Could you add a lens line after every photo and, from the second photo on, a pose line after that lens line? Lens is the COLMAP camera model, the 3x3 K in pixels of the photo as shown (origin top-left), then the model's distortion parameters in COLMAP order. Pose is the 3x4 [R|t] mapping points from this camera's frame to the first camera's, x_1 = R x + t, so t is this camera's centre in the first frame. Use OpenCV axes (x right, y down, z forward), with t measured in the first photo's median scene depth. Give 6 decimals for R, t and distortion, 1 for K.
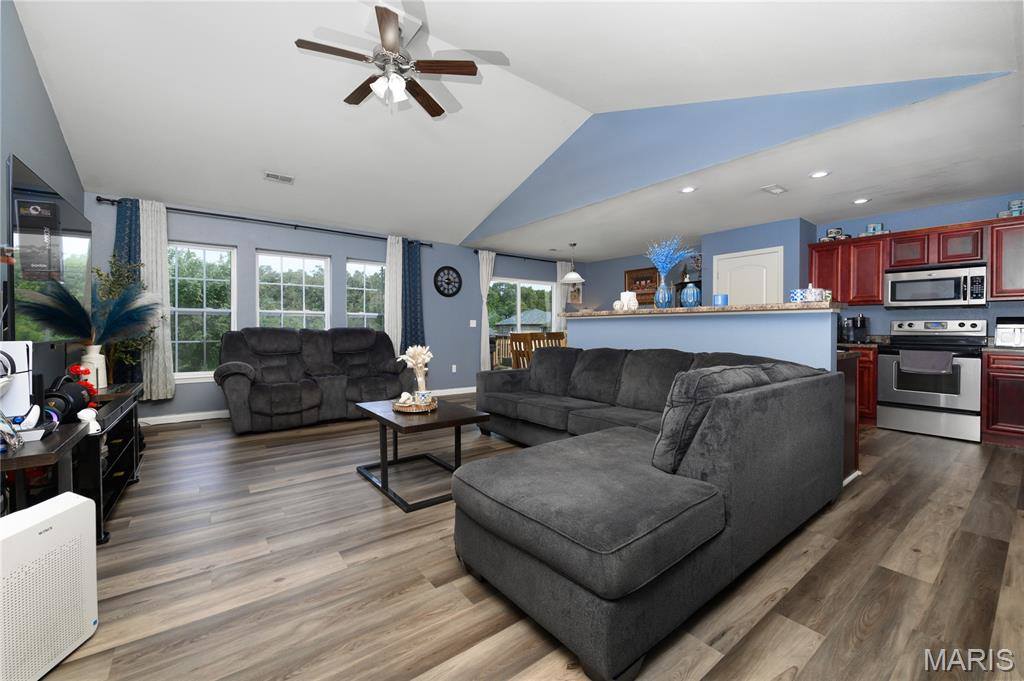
lens RADIAL K [[431.3, 0, 491.4], [0, 431.3, 334.0], [0, 0, 1]] dist [-0.009904, 0.000785]
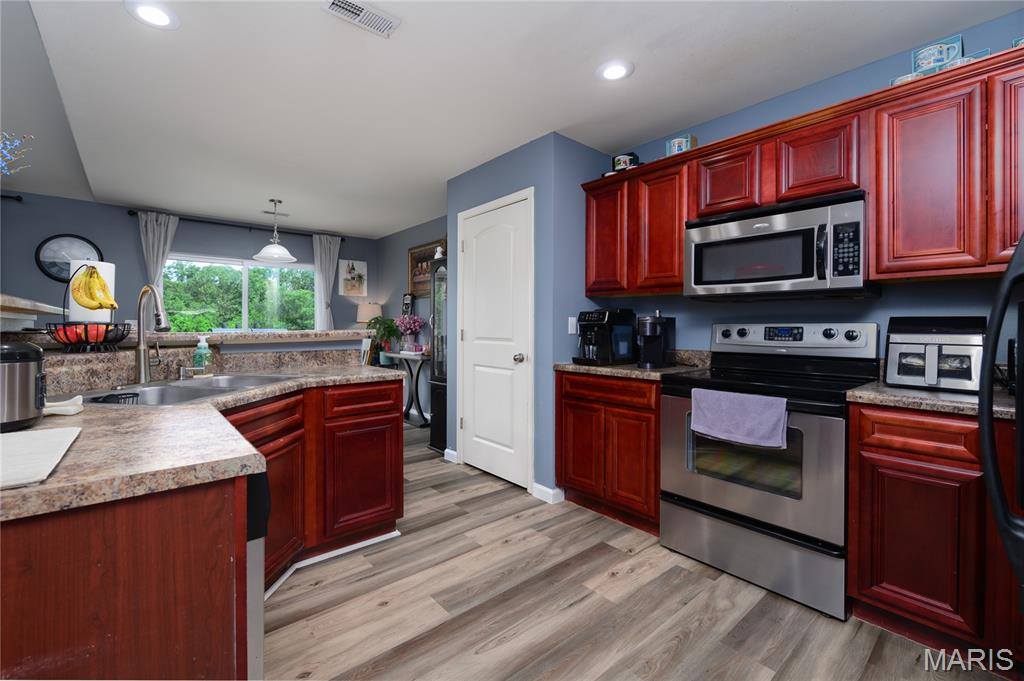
lens RADIAL K [[431.3, 0, 481.0], [0, 431.3, 329.0], [0, 0, 1]] dist [-0.009904, 0.000785]
pose [[0.999840, 0.003135, 0.017637, 0.699237], [-0.002982, 0.999958, -0.008695, -0.021246], [-0.017663, 0.008641, 0.999807, 0.525413]]
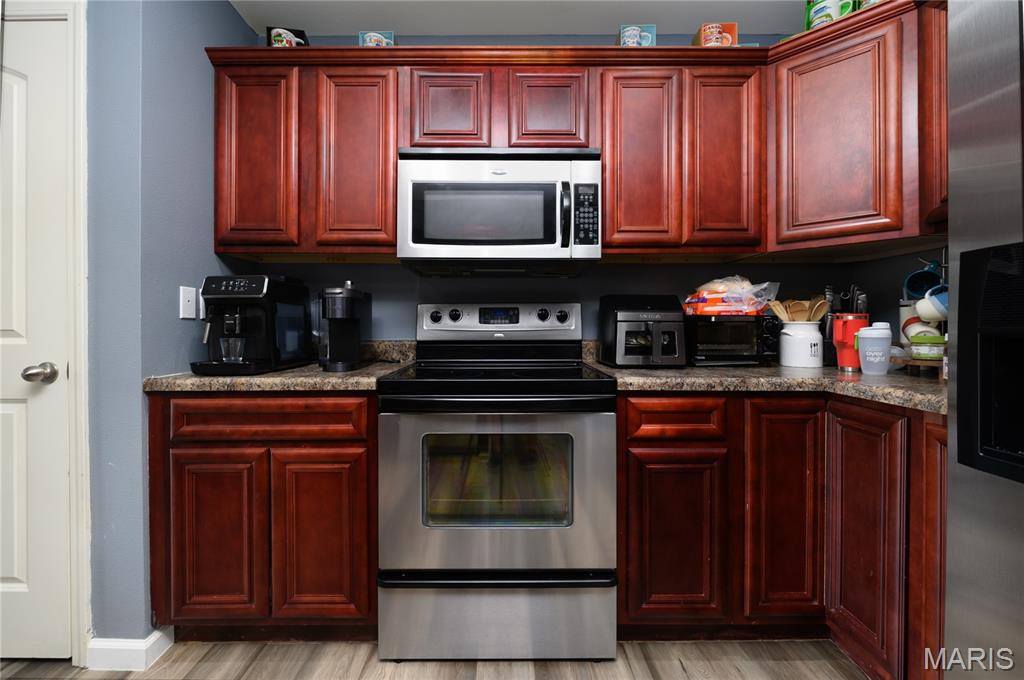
lens RADIAL K [[431.3, 0, 506.2], [0, 431.3, 322.2], [0, 0, 1]] dist [-0.009904, 0.000785]
pose [[0.605006, 0.002745, 0.796216, 0.729576], [0.014499, 0.999790, -0.014464, -0.008437], [-0.796089, 0.020295, 0.604839, 0.760404]]
